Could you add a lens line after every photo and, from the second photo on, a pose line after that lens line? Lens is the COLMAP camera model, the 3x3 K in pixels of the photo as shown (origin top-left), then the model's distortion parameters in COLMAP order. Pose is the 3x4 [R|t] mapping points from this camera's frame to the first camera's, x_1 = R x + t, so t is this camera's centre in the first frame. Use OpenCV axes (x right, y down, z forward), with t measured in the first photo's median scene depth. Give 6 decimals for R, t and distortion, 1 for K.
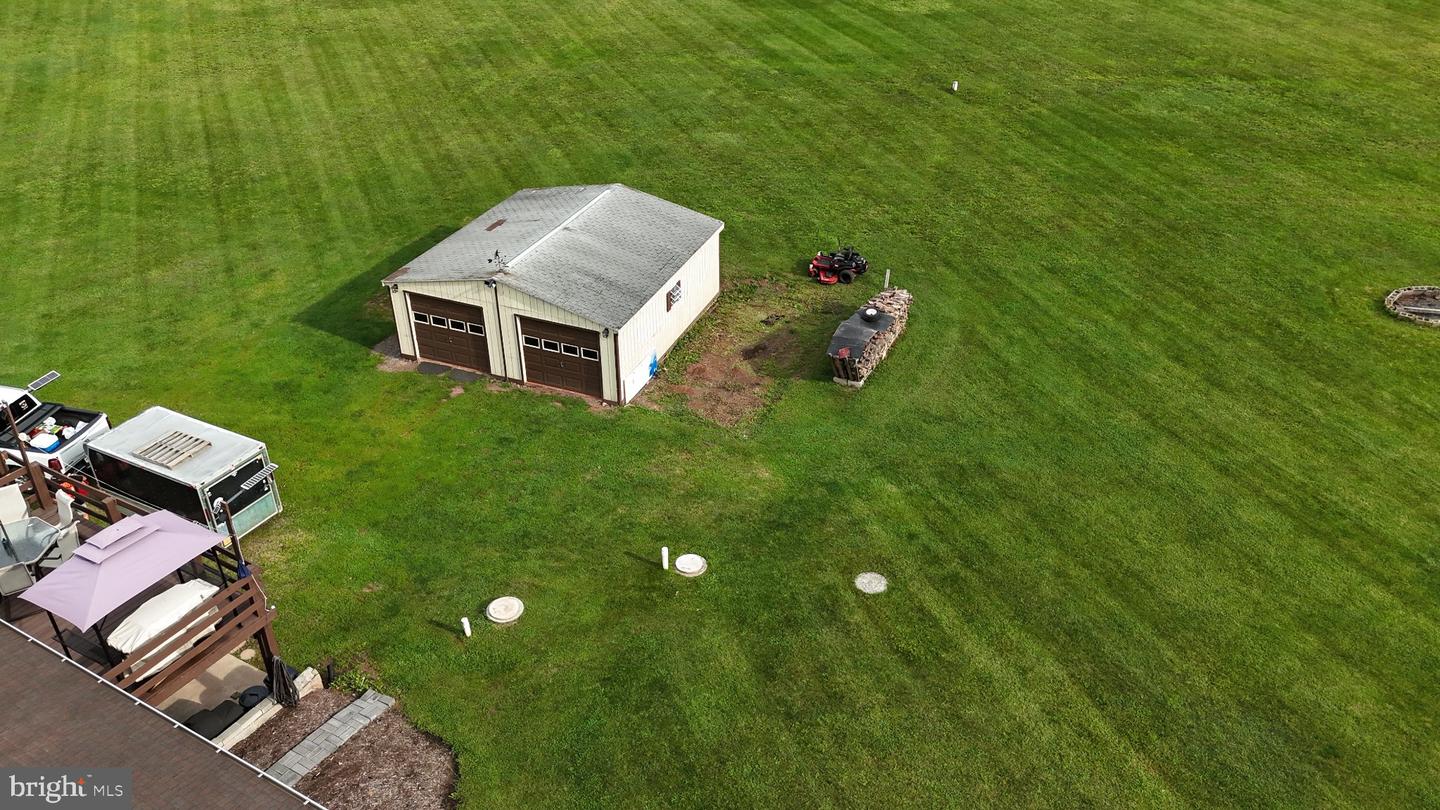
lens RADIAL K [[1058.9, 0, 720.0], [0, 1058.9, 405.0], [0, 0, 1]] dist [0.075413, -0.069776]
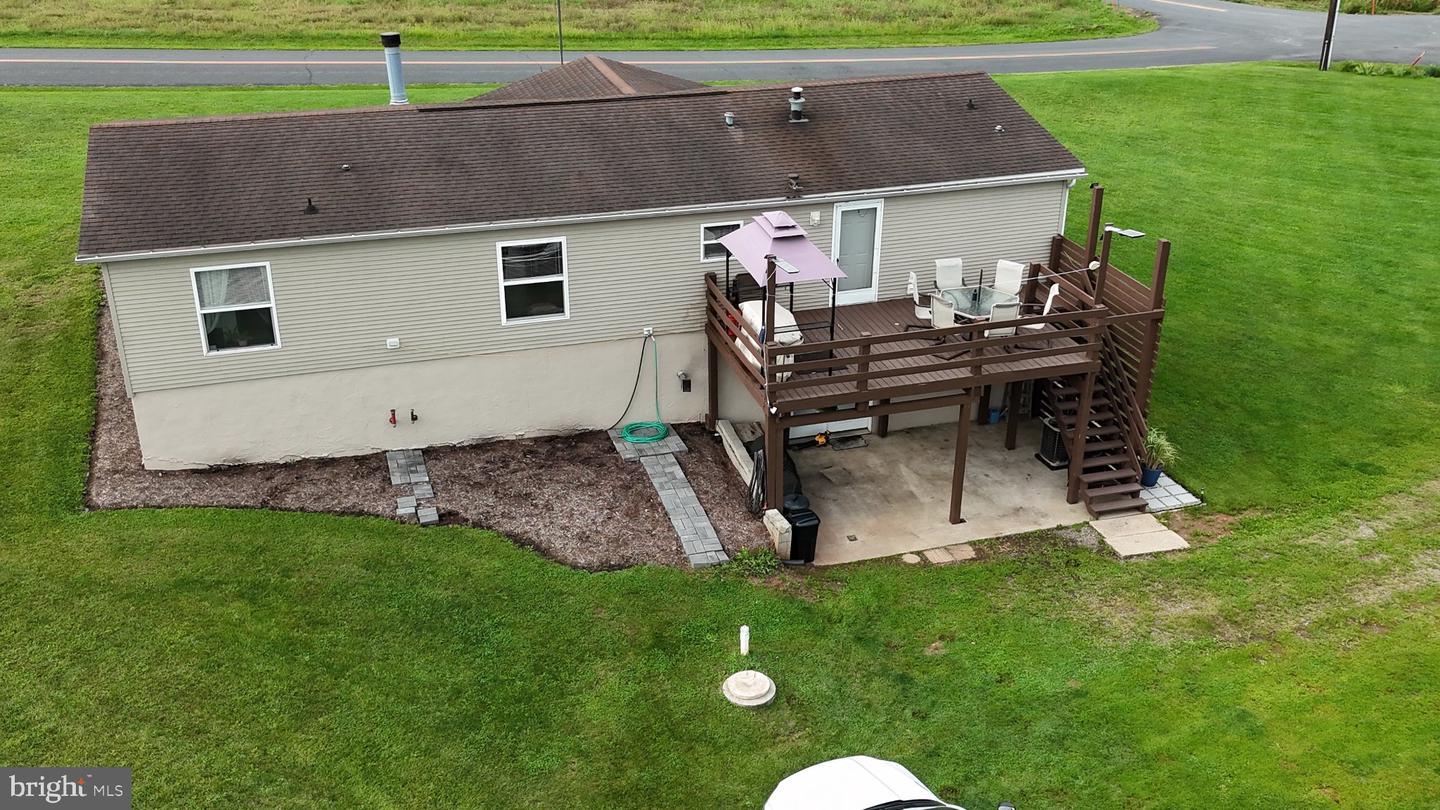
lens RADIAL K [[1363.4, 0, 720.0], [0, 1363.4, 405.0], [0, 0, 1]] dist [0.092911, -0.134088]
pose [[-0.681570, 0.303200, -0.665982, 0.217629], [-0.401934, 0.605414, 0.686967, -0.328427], [0.611483, 0.735897, -0.290765, 0.711844]]
